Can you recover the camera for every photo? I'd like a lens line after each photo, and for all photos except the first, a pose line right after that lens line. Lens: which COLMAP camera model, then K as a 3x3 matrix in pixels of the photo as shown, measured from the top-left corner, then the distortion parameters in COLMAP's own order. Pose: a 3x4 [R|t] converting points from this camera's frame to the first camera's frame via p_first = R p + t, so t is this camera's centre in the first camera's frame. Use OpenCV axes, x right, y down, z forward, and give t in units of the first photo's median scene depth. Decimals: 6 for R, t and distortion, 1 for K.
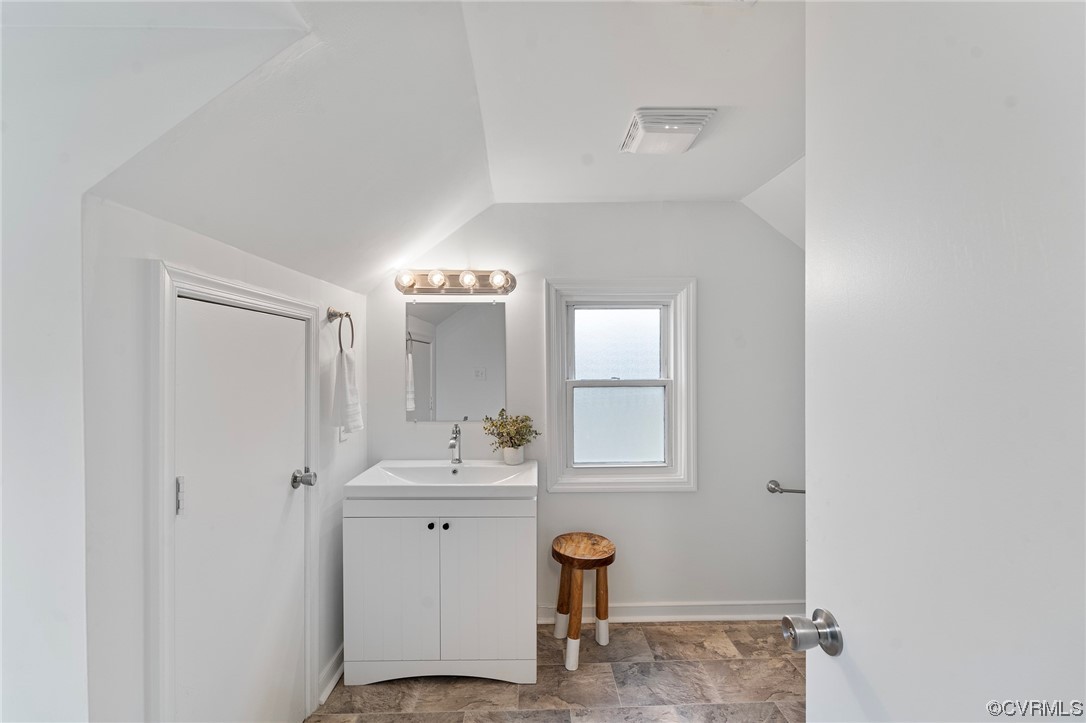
lens RADIAL K [[444.8, 0, 543.0], [0, 444.8, 361.5], [0, 0, 1]] dist [-0.000812, -0.000033]
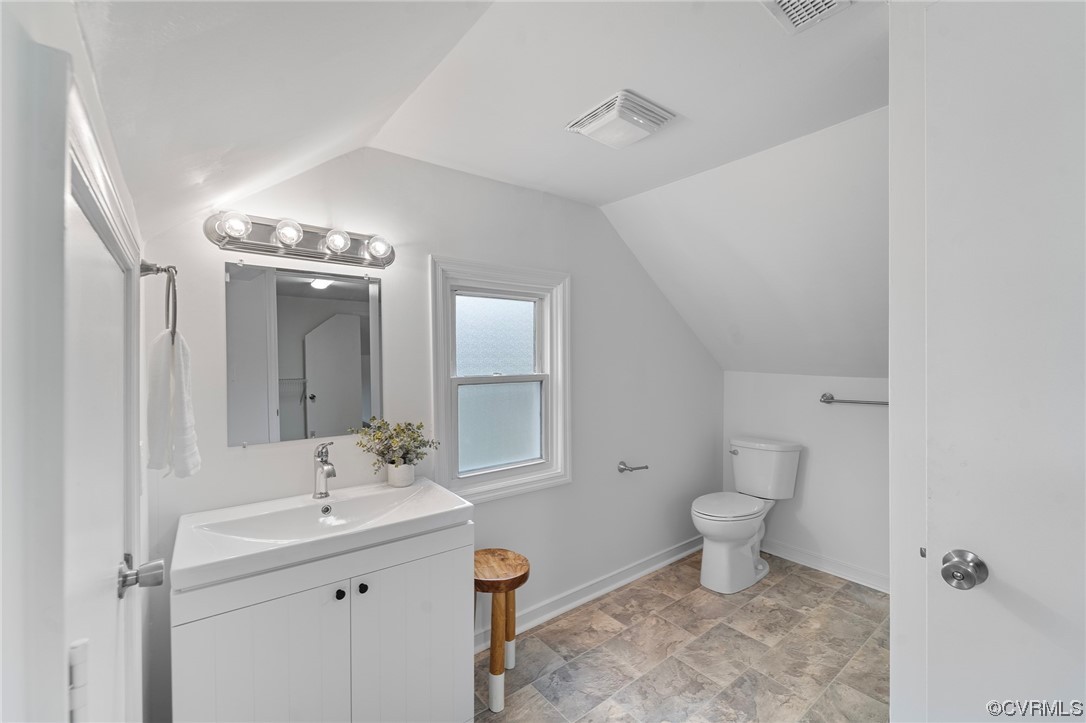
lens RADIAL K [[447.0, 0, 537.8], [0, 447.0, 359.9], [0, 0, 1]] dist [0.000058, 0.000084]
pose [[0.808185, -0.002316, 0.588924, -0.329720], [0.000821, 0.999996, 0.002806, 0.006743], [-0.588928, -0.001785, 0.808184, 0.216049]]
